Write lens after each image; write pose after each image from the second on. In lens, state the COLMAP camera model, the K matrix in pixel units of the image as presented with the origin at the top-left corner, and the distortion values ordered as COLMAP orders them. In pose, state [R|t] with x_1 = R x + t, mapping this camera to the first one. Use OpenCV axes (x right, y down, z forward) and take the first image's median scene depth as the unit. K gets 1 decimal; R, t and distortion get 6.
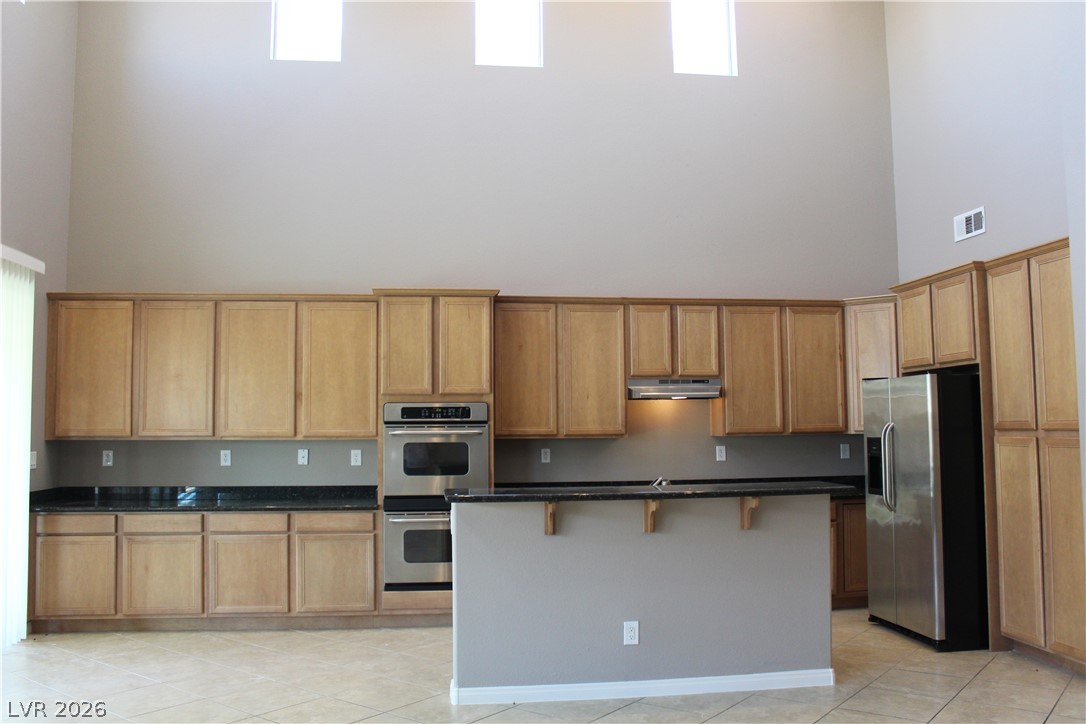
lens RADIAL K [[911.2, 0, 542.4], [0, 911.2, 355.1], [0, 0, 1]] dist [-0.176941, 0.163873]
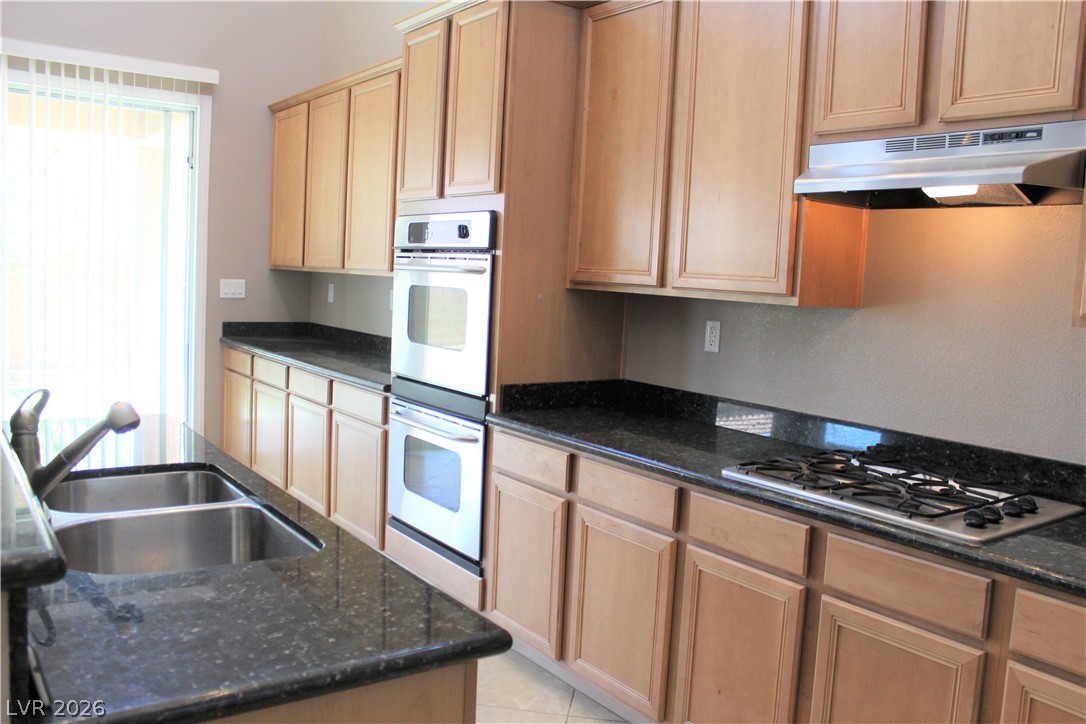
lens RADIAL K [[911.2, 0, 542.4], [0, 911.2, 355.1], [0, 0, 1]] dist [-0.176941, 0.163873]
pose [[0.473205, 0.110140, -0.874040, 0.394151], [0.017471, 0.990785, 0.134310, 0.064965], [0.880779, -0.078826, 0.466920, 0.798325]]
